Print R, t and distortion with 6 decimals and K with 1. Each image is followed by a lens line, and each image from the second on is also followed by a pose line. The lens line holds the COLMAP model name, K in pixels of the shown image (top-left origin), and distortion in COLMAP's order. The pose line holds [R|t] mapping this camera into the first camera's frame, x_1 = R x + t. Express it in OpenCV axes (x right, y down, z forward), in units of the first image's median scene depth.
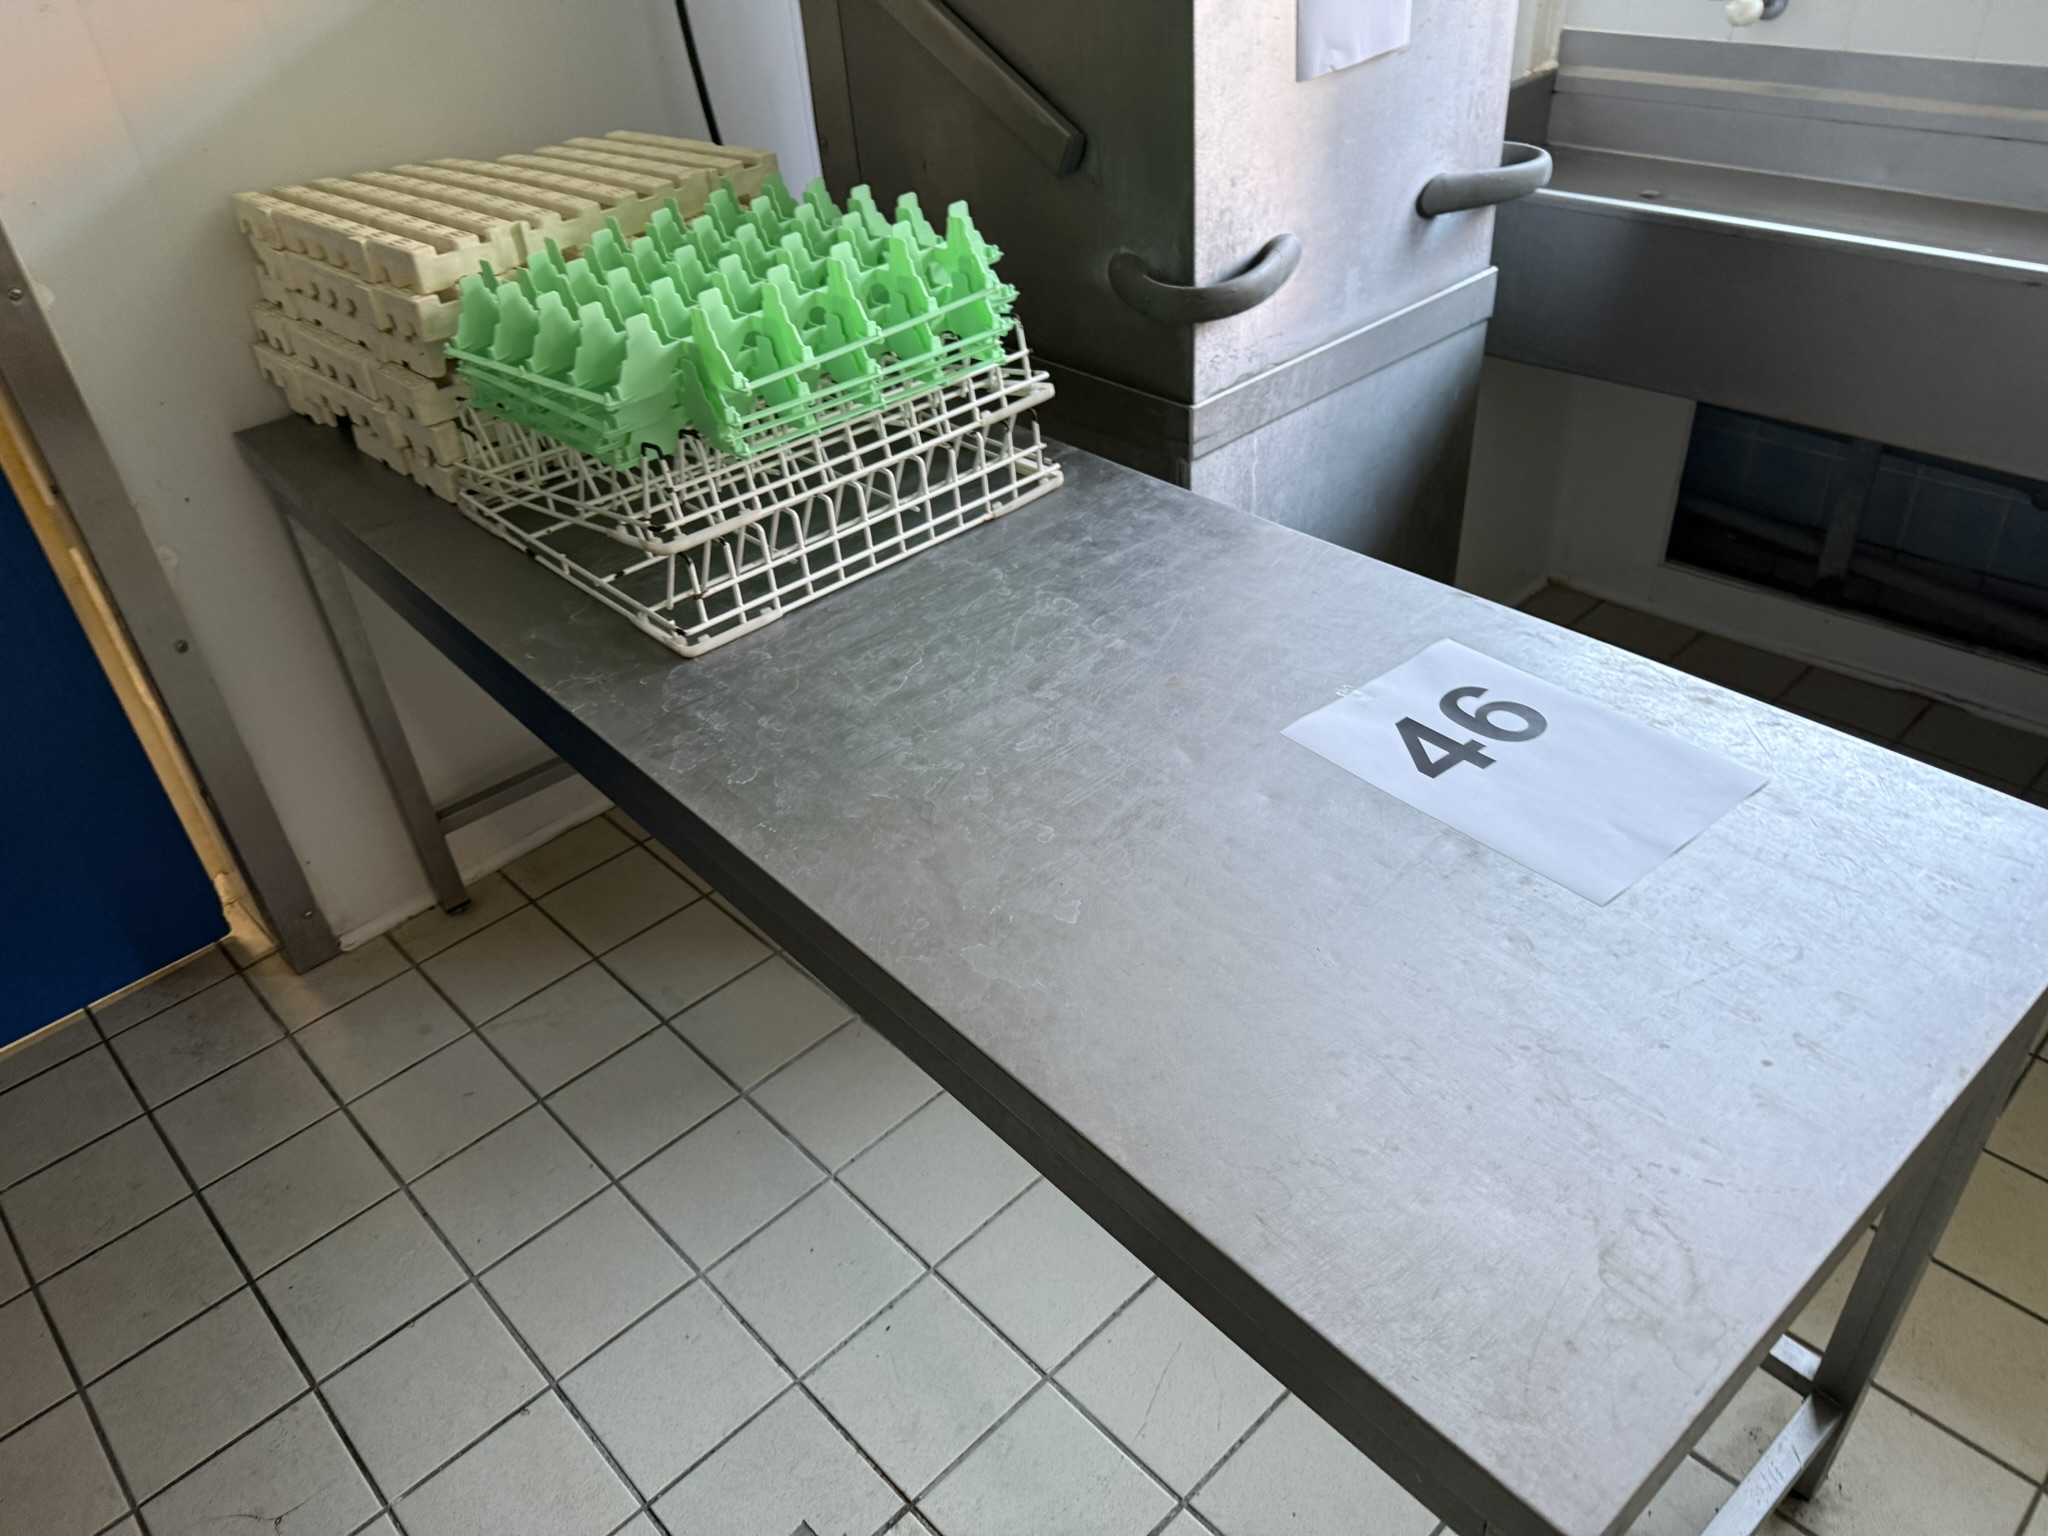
lens RADIAL K [[1455.7, 0, 1025.8], [0, 1455.7, 774.0], [0, 0, 1]] dist [0.032147, -0.043226]
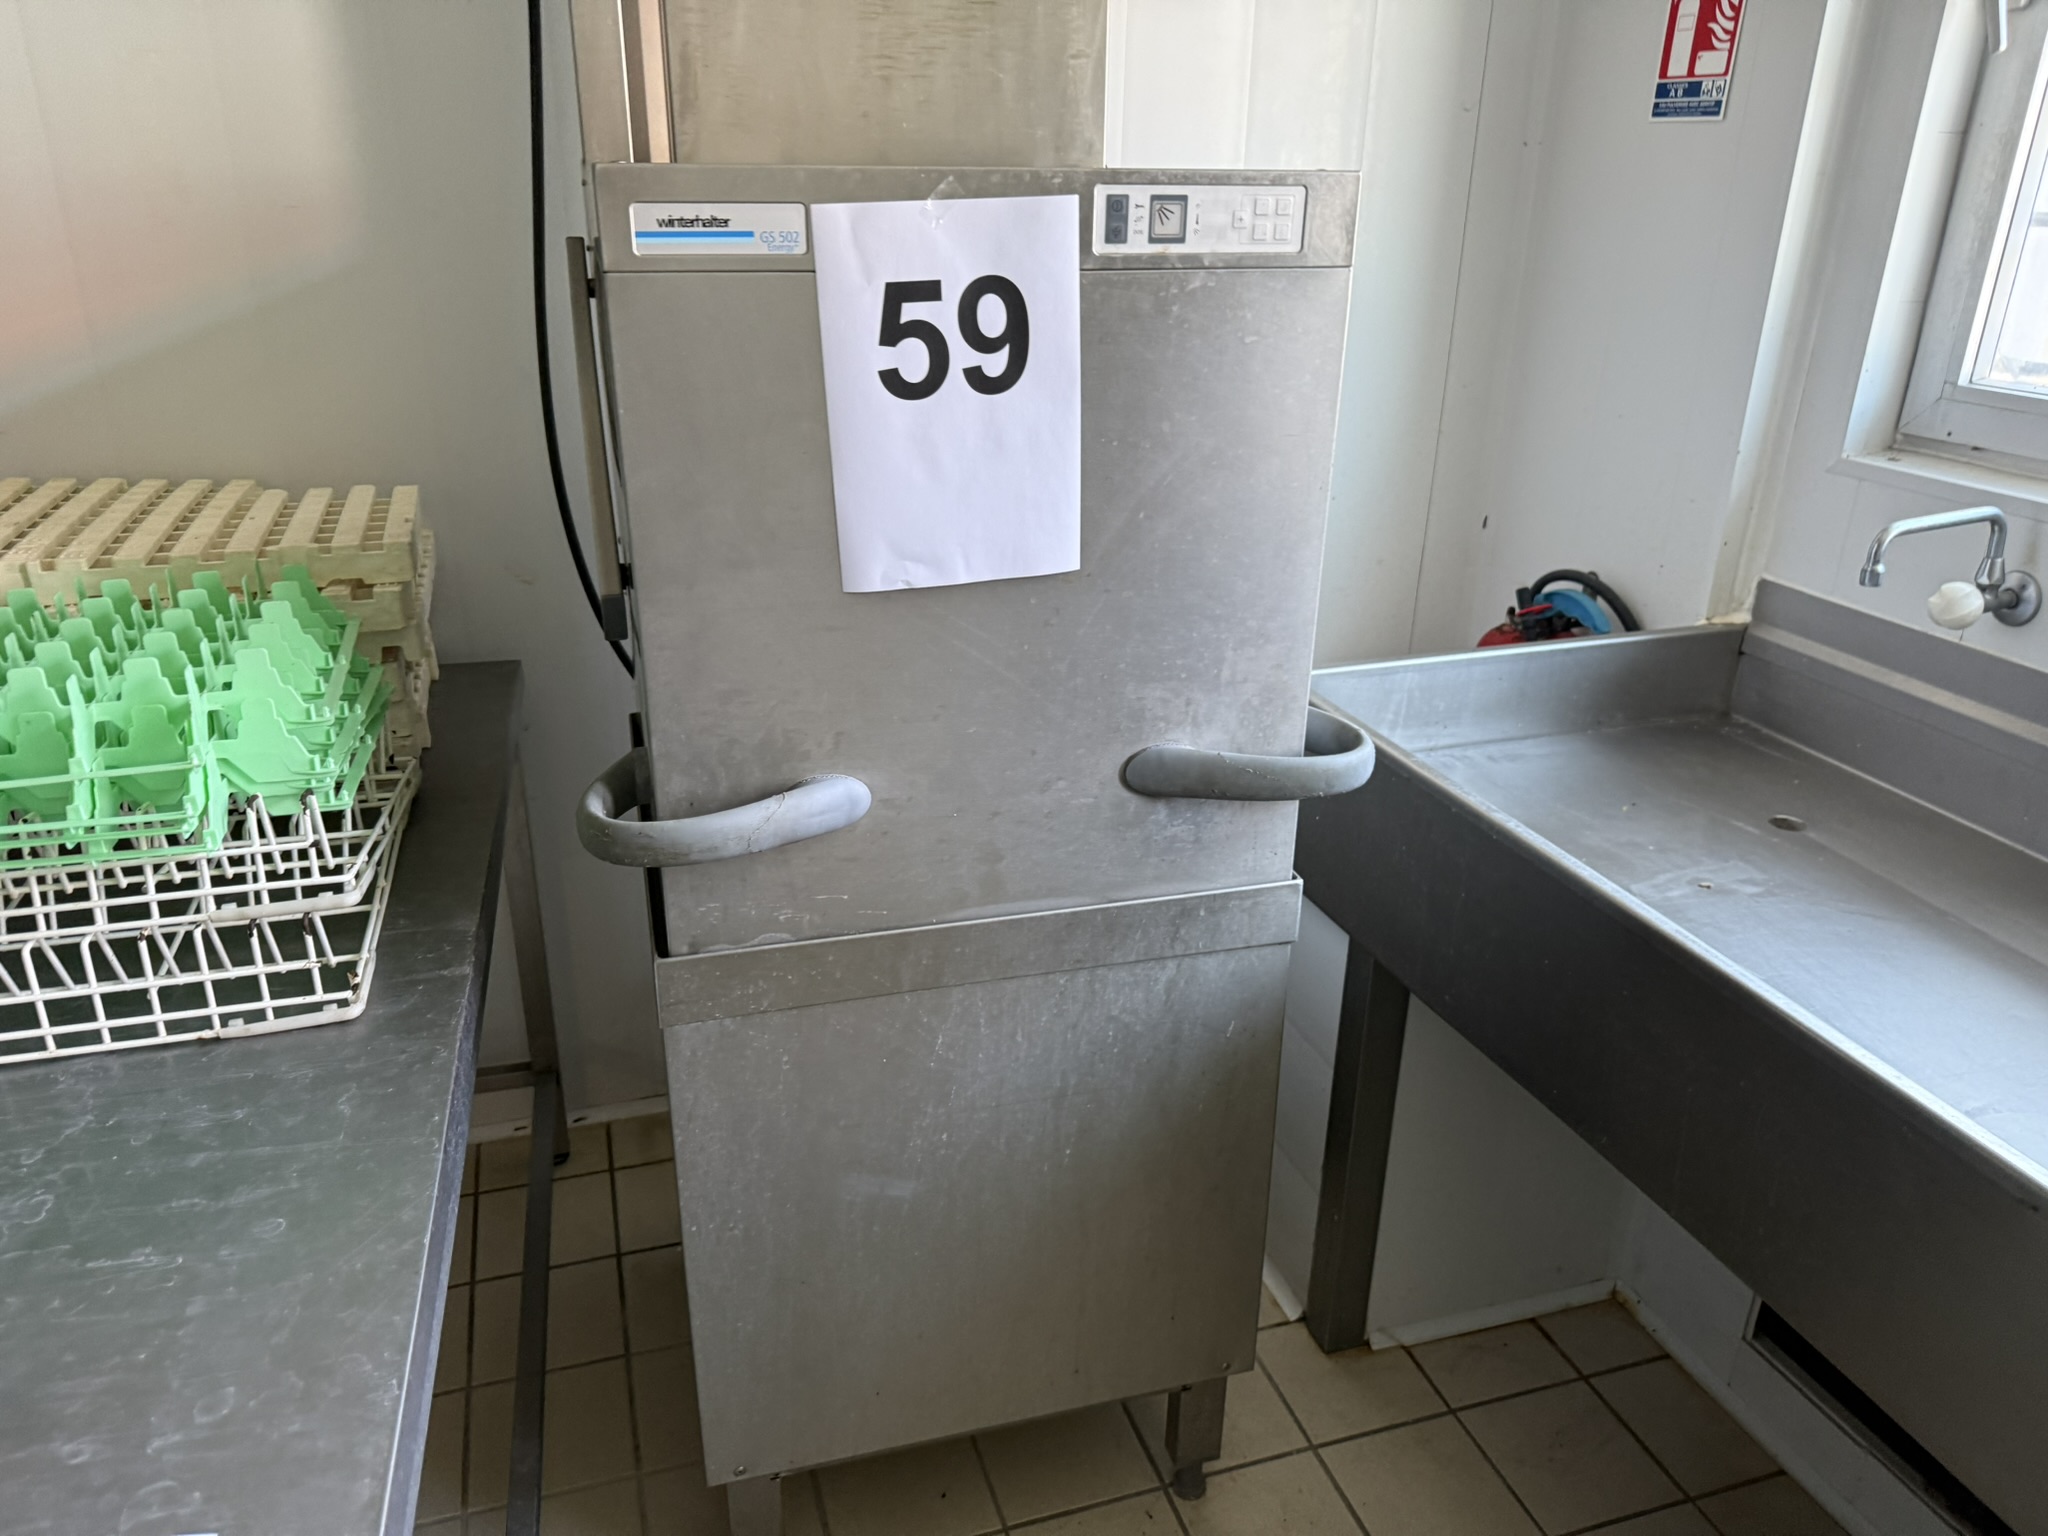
lens RADIAL K [[1455.7, 0, 1017.4], [0, 1455.7, 766.7], [0, 0, 1]] dist [0.032147, -0.043226]
pose [[0.888604, 0.263341, -0.375545, 0.527228], [-0.334728, 0.932093, -0.138421, -0.304523], [0.313591, 0.248707, 0.916409, 0.368194]]
